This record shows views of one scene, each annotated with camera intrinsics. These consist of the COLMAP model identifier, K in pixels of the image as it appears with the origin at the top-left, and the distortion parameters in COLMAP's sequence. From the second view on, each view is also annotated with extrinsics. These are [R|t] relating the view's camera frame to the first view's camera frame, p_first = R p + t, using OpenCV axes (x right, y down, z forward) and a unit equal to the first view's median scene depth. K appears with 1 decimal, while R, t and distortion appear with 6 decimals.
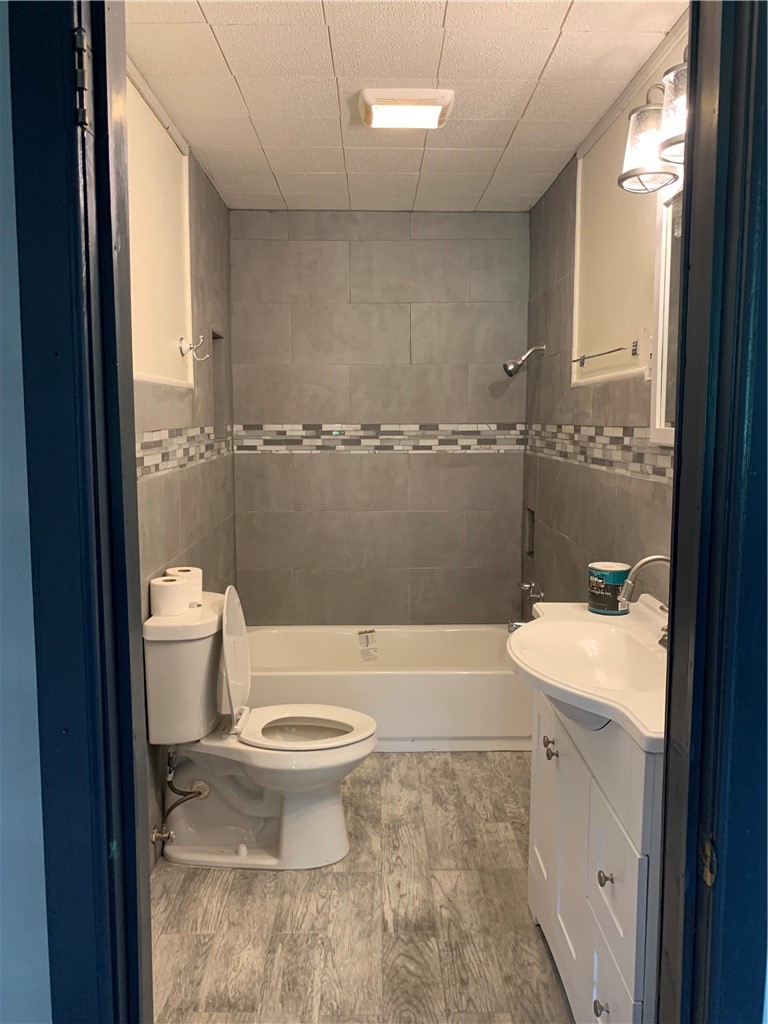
lens RADIAL K [[782.6, 0, 390.7], [0, 782.6, 508.7], [0, 0, 1]] dist [0.005467, -0.006361]
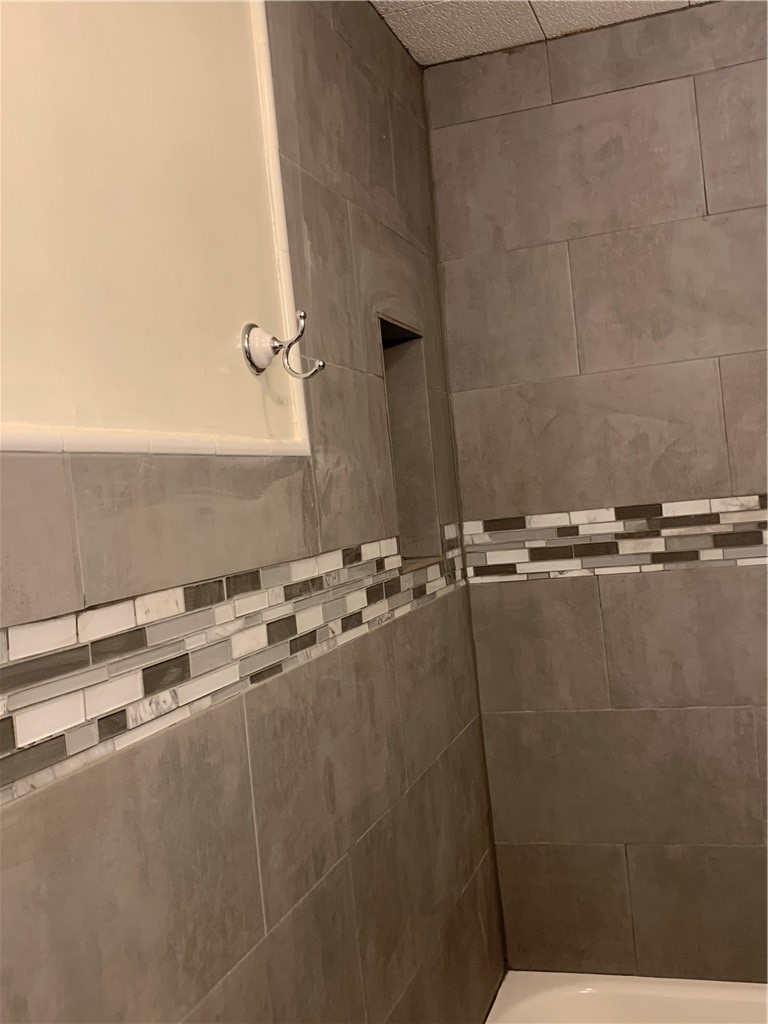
lens RADIAL K [[1060.9, 0, 389.9], [0, 1060.9, 521.5], [0, 0, 1]] dist [0.067424, 0.000000]
pose [[0.936682, -0.087411, -0.339096, -0.030056], [0.061107, 0.994288, -0.087507, -0.055930], [0.344808, 0.061245, 0.936673, 0.404443]]
